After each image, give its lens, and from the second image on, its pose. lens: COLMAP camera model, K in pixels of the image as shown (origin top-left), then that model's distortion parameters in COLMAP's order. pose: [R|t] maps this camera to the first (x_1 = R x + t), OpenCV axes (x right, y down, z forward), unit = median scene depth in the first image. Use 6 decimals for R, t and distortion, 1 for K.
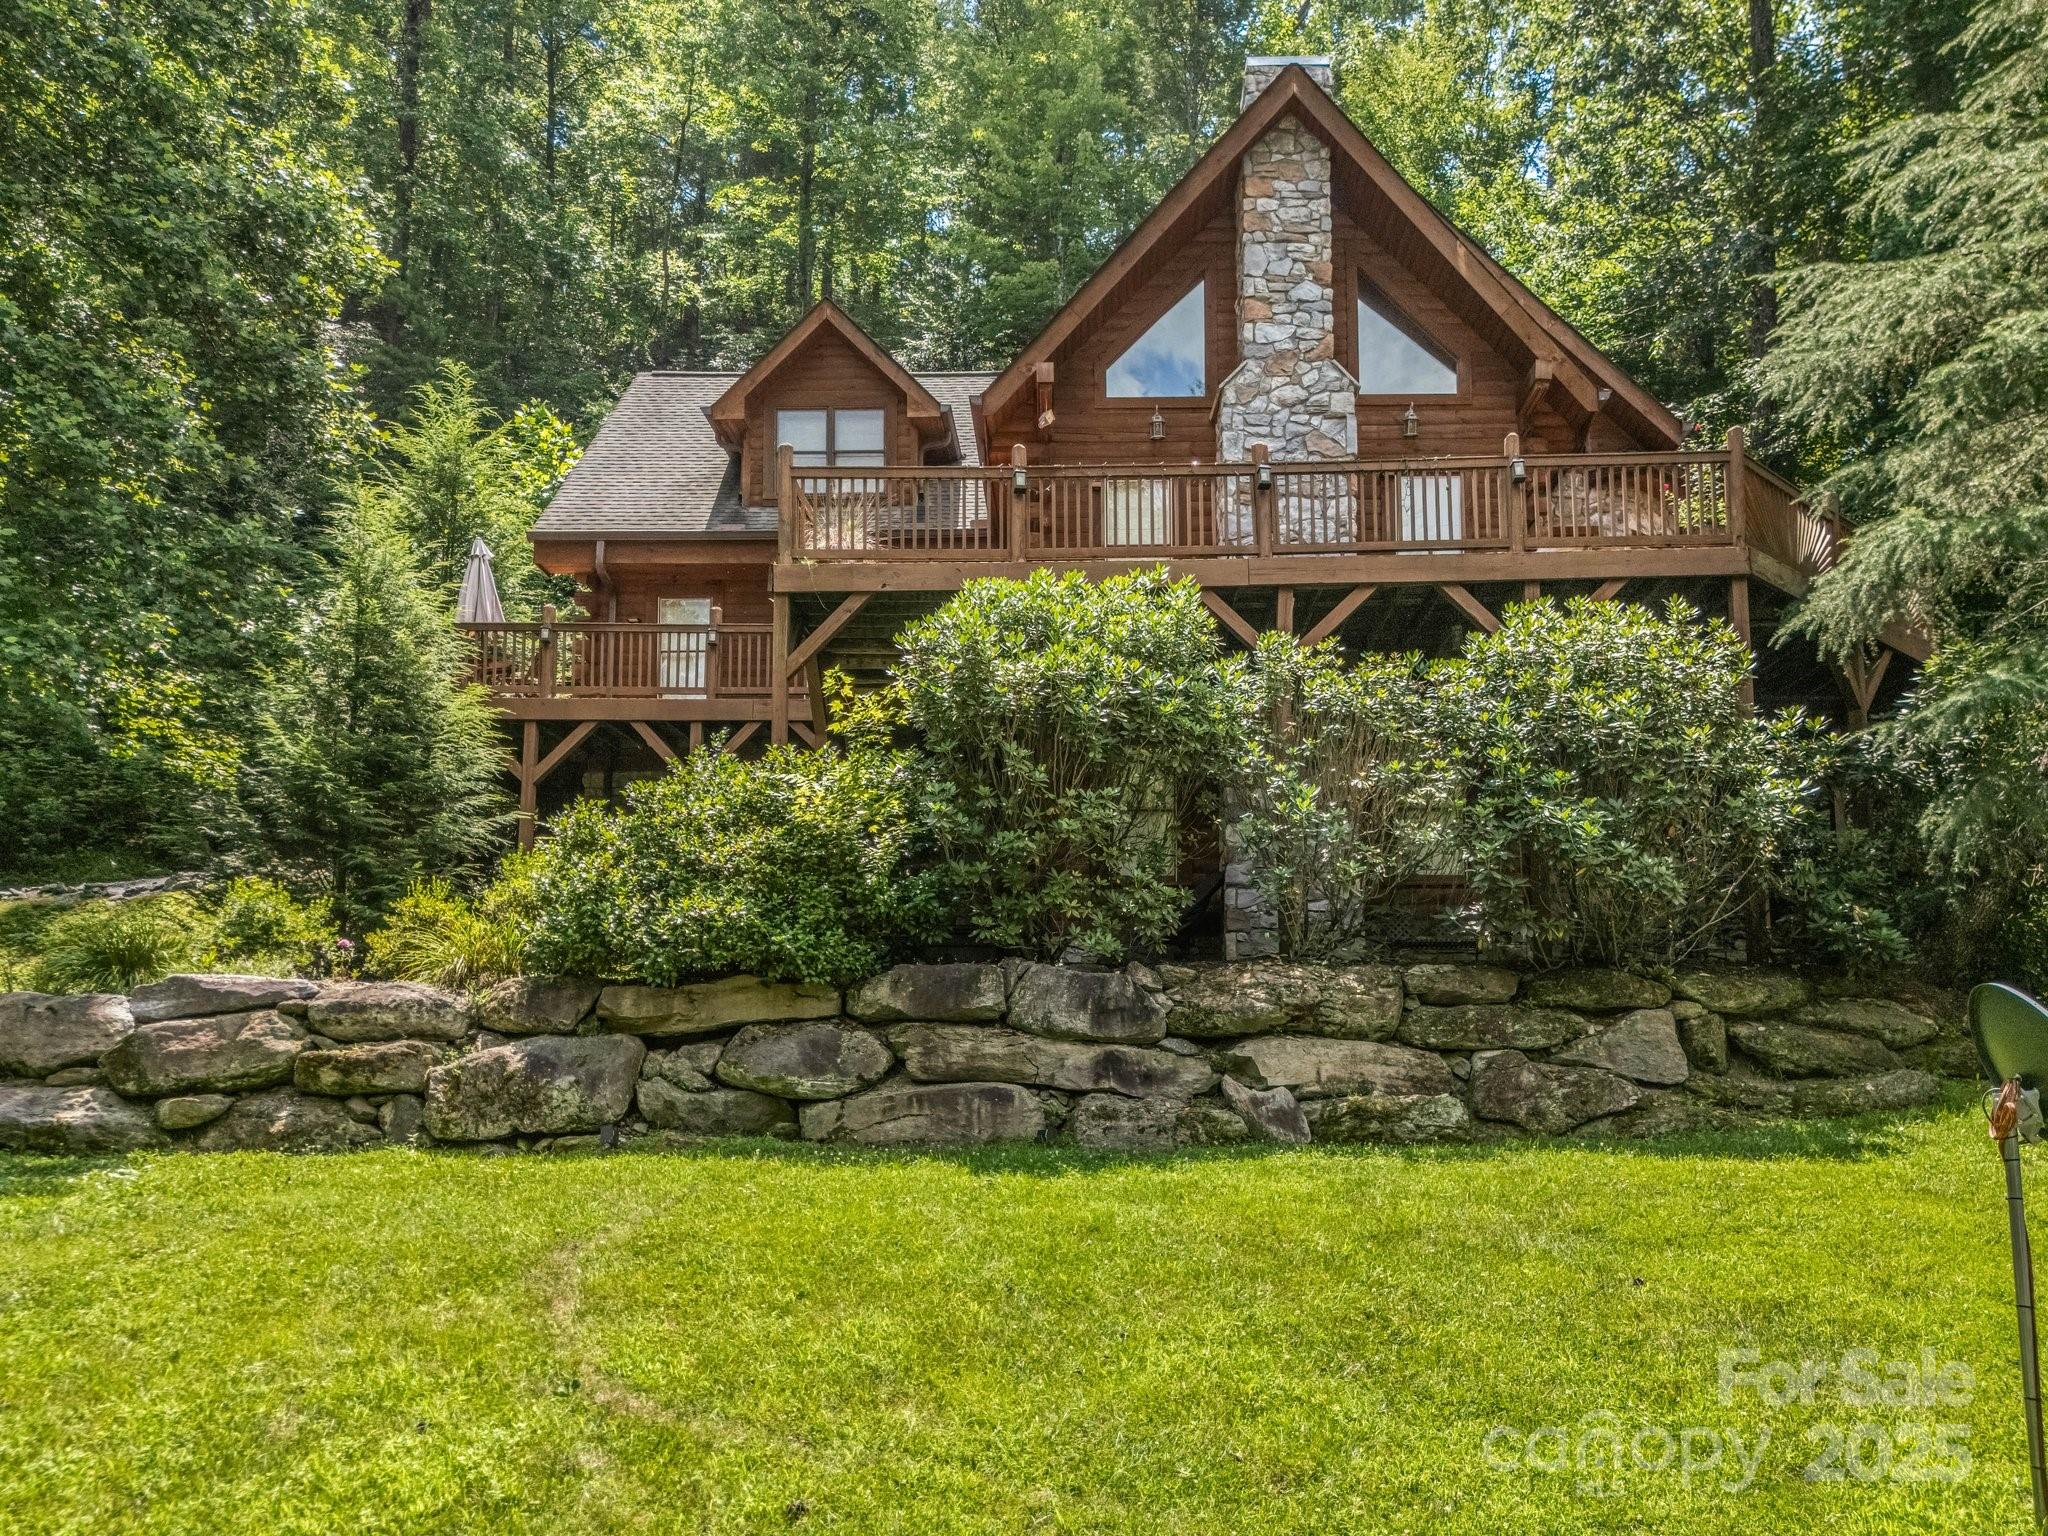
lens RADIAL K [[1599.4, 0, 1063.6], [0, 1599.4, 890.8], [0, 0, 1]] dist [0.088380, -0.000884]
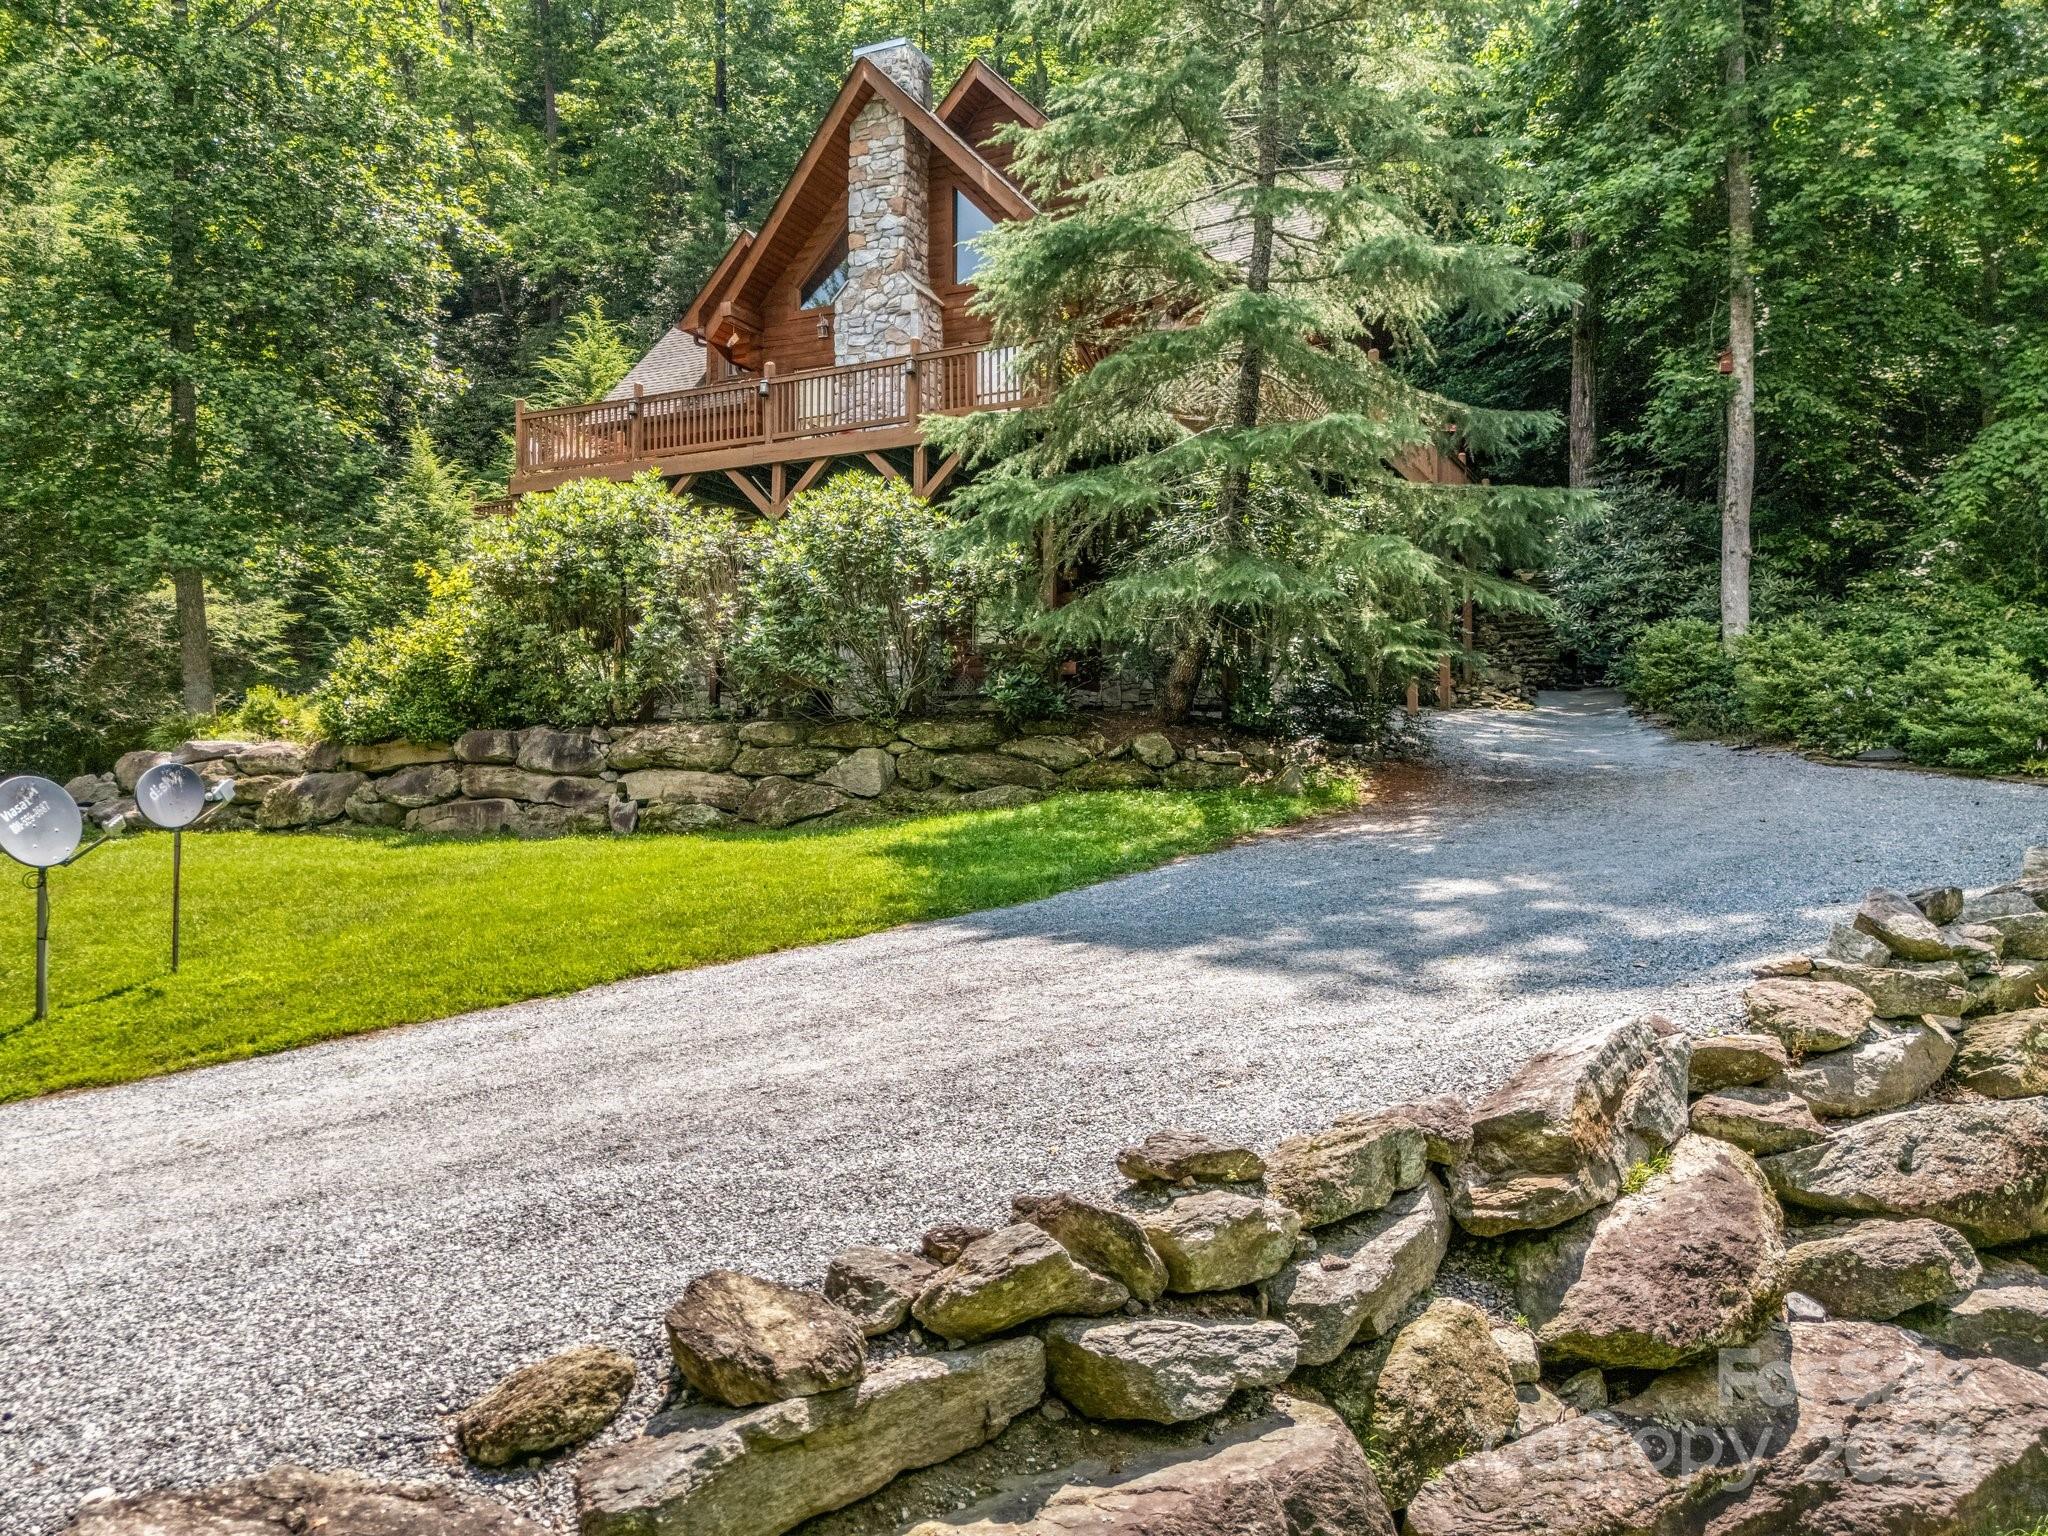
lens RADIAL K [[1517.3, 0, 1017.8], [0, 1517.3, 773.2], [0, 0, 1]] dist [0.045988, -0.005481]
pose [[0.907924, -0.009036, -0.419038, 1.109154], [0.055107, 0.993662, 0.097974, -0.036738], [0.415497, -0.112045, 0.902667, -0.245040]]
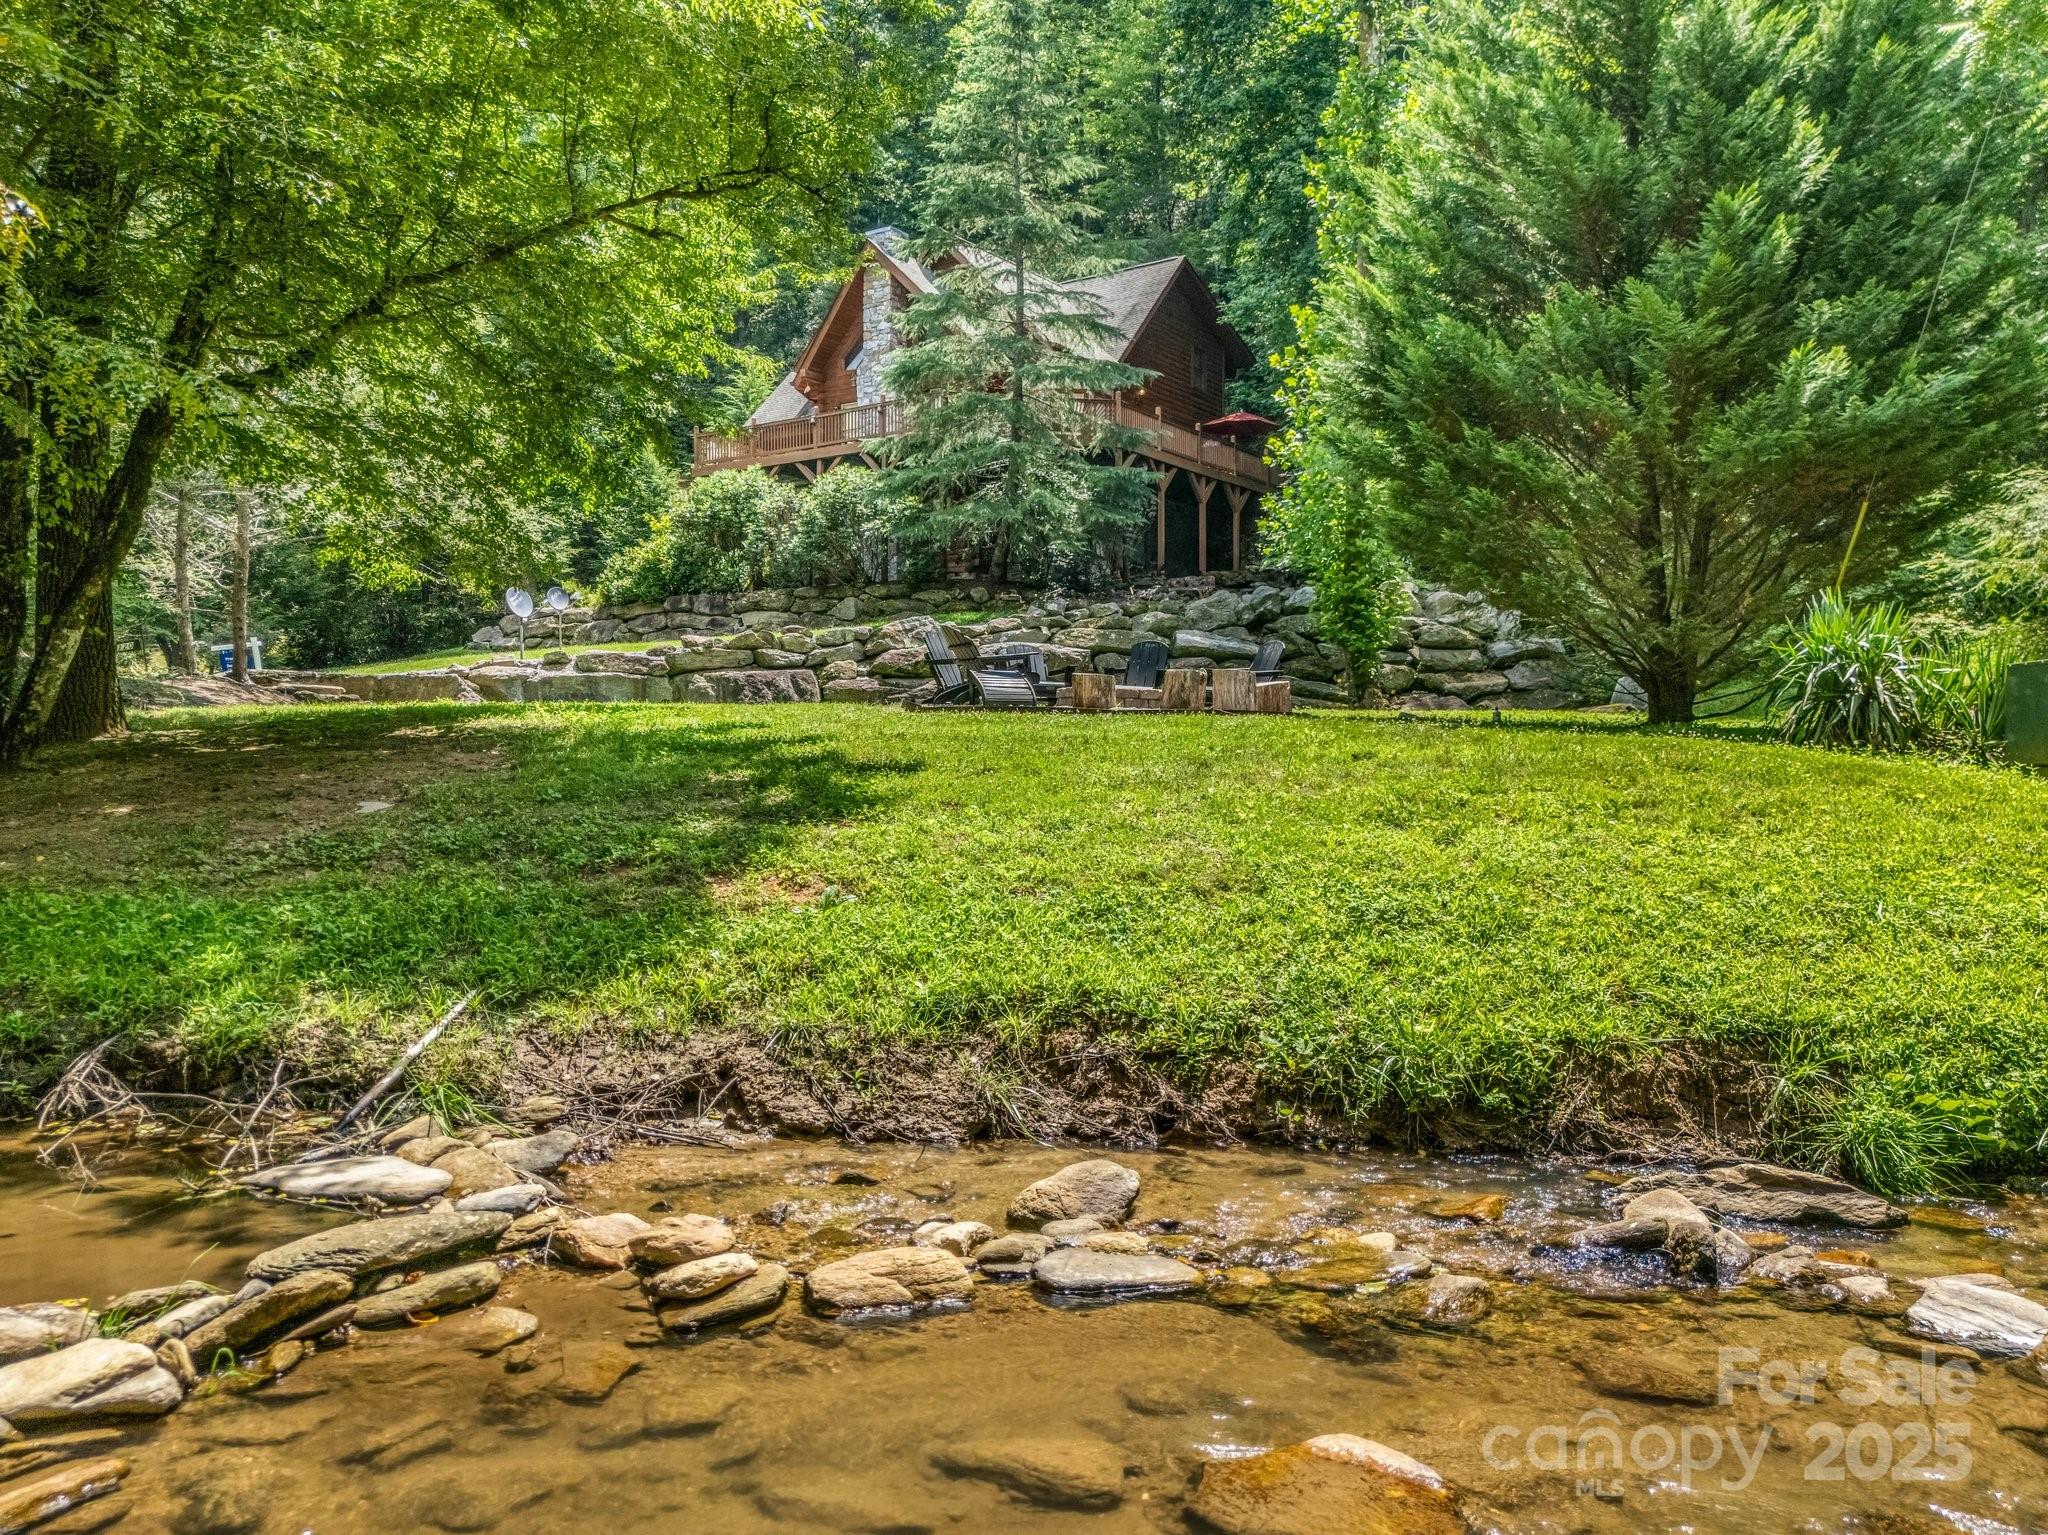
lens RADIAL K [[1521.2, 0, 1024.0], [0, 1521.2, 767.5], [0, 0, 1]] dist [0.121334, -0.165771]
pose [[0.840409, 0.002412, -0.541948, 2.343800], [0.073303, 0.990295, 0.118080, 0.077028], [0.536973, -0.138962, 0.832076, -1.420917]]
